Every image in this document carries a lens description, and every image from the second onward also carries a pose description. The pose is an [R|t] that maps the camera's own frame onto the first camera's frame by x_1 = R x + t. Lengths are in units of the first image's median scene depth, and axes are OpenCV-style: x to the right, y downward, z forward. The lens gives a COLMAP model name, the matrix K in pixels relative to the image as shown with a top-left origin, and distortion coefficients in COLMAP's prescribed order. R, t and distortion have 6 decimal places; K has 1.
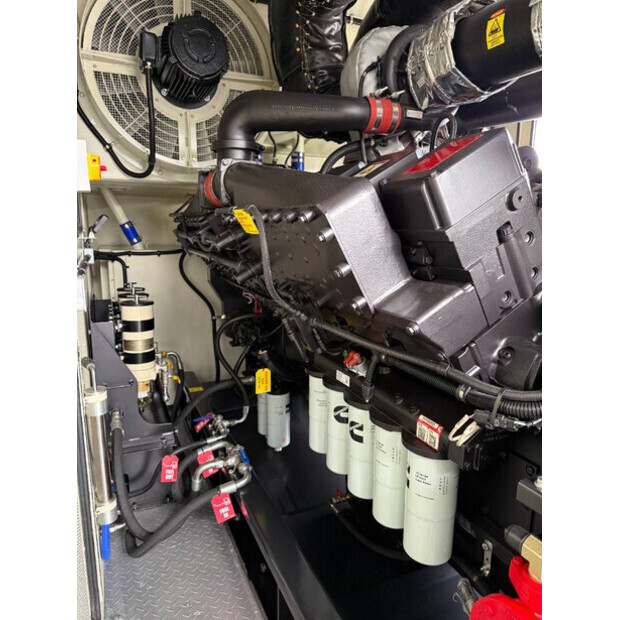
lens RADIAL K [[443.3, 0, 315.2], [0, 443.3, 307.3], [0, 0, 1]] dist [-0.001044, -0.009221]
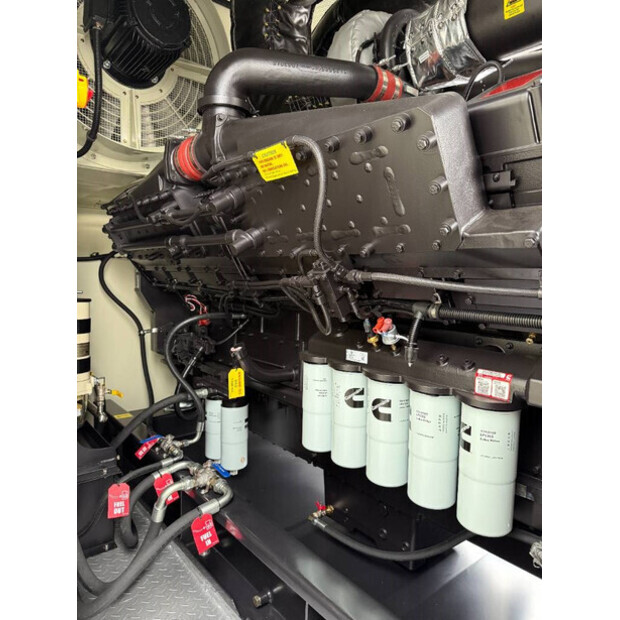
lens RADIAL K [[443.3, 0, 309.7], [0, 443.3, 312.0], [0, 0, 1]] dist [-0.001044, -0.009221]
pose [[0.965420, -0.009047, 0.260541, -0.215943], [0.035777, 0.994540, -0.098034, 0.125828], [-0.258231, 0.103965, 0.960473, 0.114466]]
